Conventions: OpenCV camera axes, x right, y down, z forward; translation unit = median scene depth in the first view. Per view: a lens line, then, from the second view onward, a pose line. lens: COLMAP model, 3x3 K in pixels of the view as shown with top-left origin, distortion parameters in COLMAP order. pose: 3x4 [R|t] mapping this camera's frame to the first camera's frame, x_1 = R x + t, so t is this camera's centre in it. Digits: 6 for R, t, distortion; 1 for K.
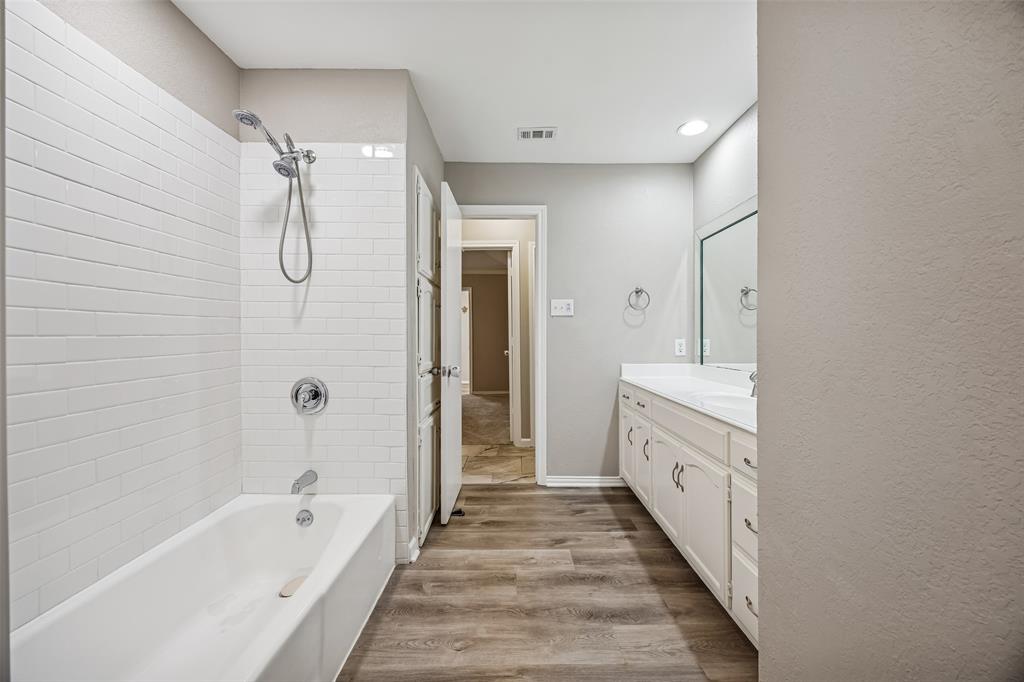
lens RADIAL K [[393.0, 0, 513.5], [0, 393.0, 338.4], [0, 0, 1]] dist [-0.006659, 0.000883]
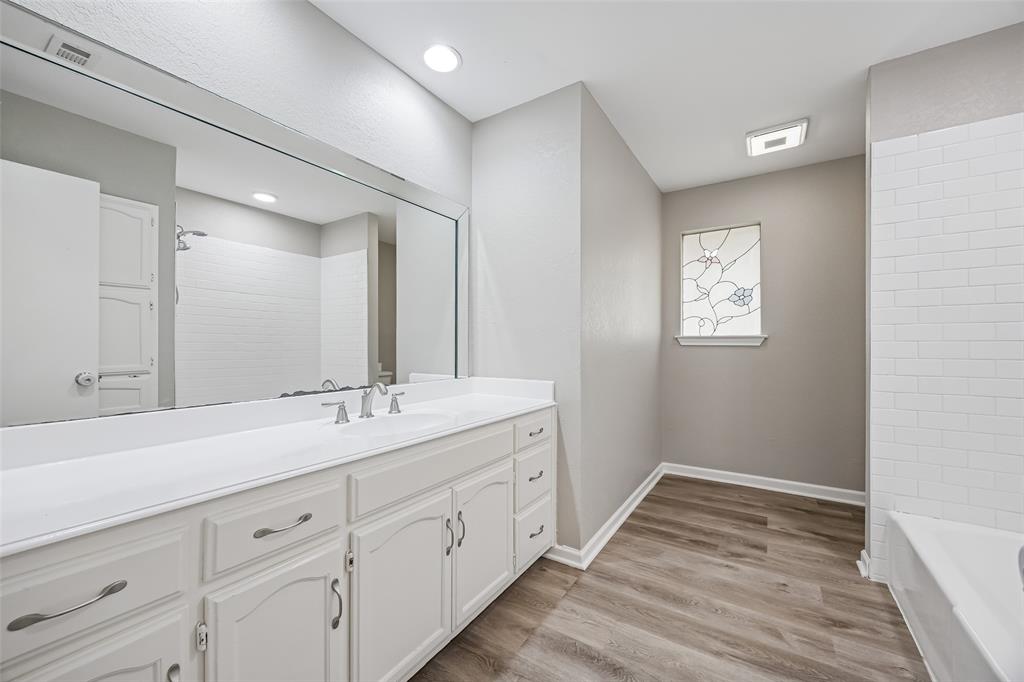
lens RADIAL K [[393.0, 0, 512.8], [0, 393.0, 338.2], [0, 0, 1]] dist [-0.006659, 0.000883]
pose [[-0.836229, -0.005302, 0.548355, -0.081152], [-0.004934, 0.999986, 0.002145, -0.017561], [-0.548359, -0.000912, -0.836243, 1.929043]]
